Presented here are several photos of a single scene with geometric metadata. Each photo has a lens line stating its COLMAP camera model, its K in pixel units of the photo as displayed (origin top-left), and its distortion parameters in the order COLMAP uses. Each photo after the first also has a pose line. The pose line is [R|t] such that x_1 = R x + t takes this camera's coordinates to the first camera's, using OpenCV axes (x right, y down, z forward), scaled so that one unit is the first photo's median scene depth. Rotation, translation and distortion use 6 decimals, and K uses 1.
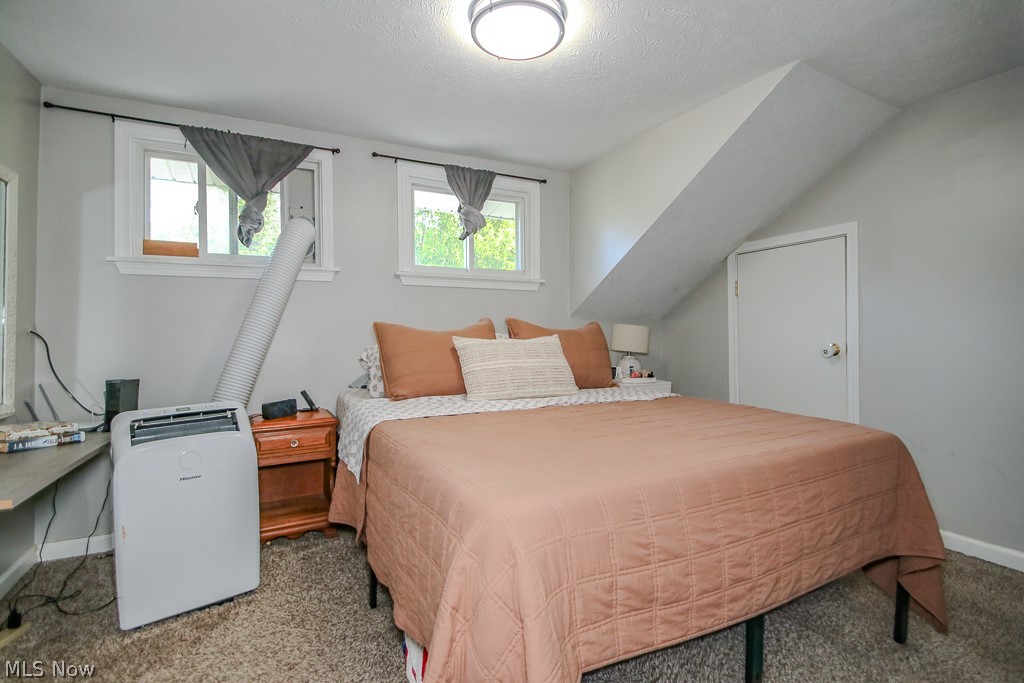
lens RADIAL K [[485.9, 0, 508.6], [0, 485.9, 316.8], [0, 0, 1]] dist [0.001225, -0.012789]
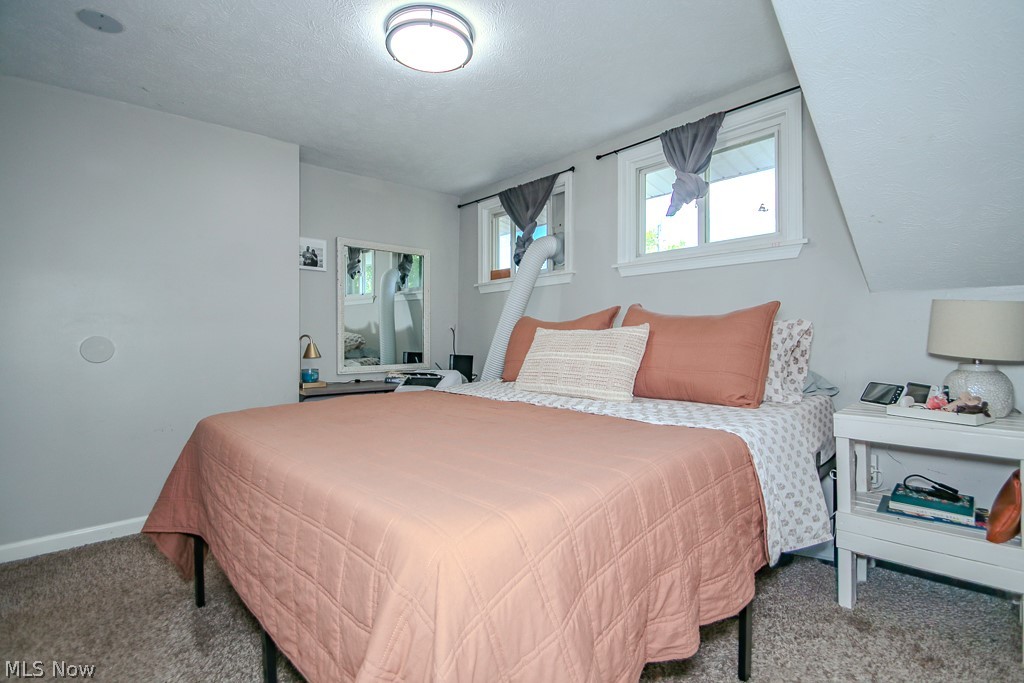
lens RADIAL K [[485.9, 0, 508.6], [0, 485.9, 316.8], [0, 0, 1]] dist [0.001225, -0.012789]
pose [[0.254124, -0.034638, -0.966551, 0.726951], [0.039252, 0.998904, -0.025478, 0.033861], [0.966375, -0.031465, 0.255205, 0.561801]]
